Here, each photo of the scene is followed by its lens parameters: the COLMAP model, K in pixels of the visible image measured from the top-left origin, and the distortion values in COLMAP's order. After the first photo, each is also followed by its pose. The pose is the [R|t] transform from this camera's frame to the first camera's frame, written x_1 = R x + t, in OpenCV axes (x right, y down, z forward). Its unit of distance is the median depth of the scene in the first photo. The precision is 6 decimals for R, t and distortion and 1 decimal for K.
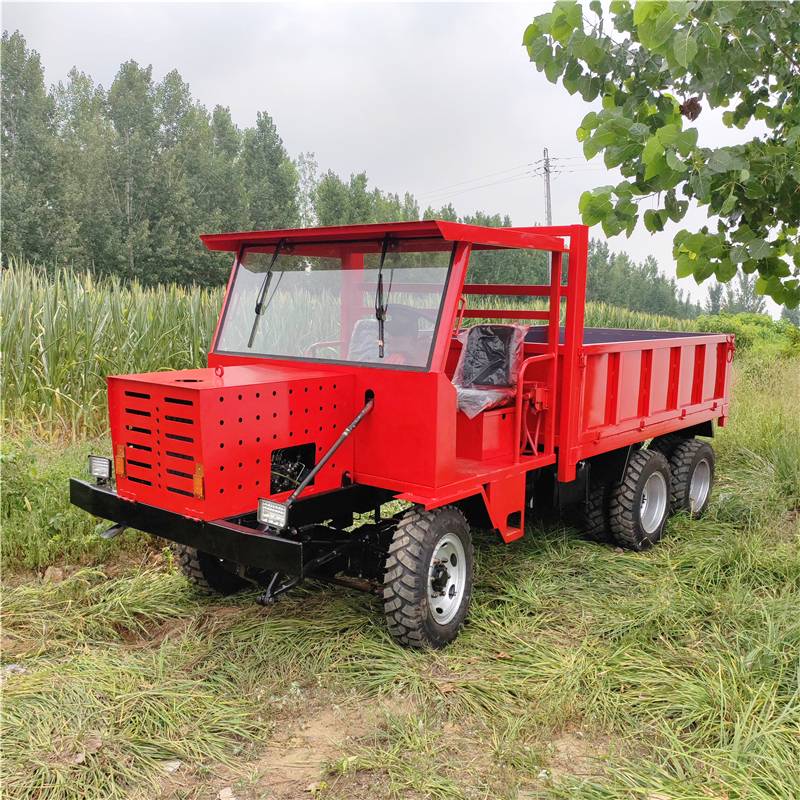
lens RADIAL K [[817.1, 0, 400.0], [0, 817.1, 400.0], [0, 0, 1]] dist [0.015234, -0.004098]
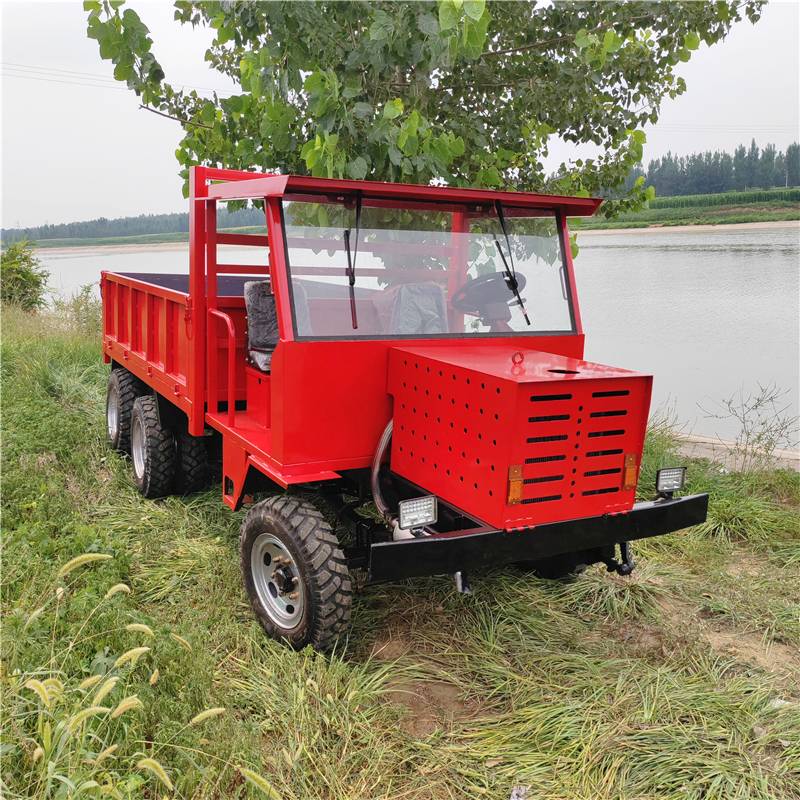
lens RADIAL K [[817.1, 0, 400.0], [0, 817.1, 400.0], [0, 0, 1]] dist [0.015234, -0.004098]
pose [[0.371402, -0.182087, 0.910442, -1.138324], [0.070075, 0.983281, 0.168069, -0.153979], [-0.925824, 0.001379, 0.377952, 0.841637]]
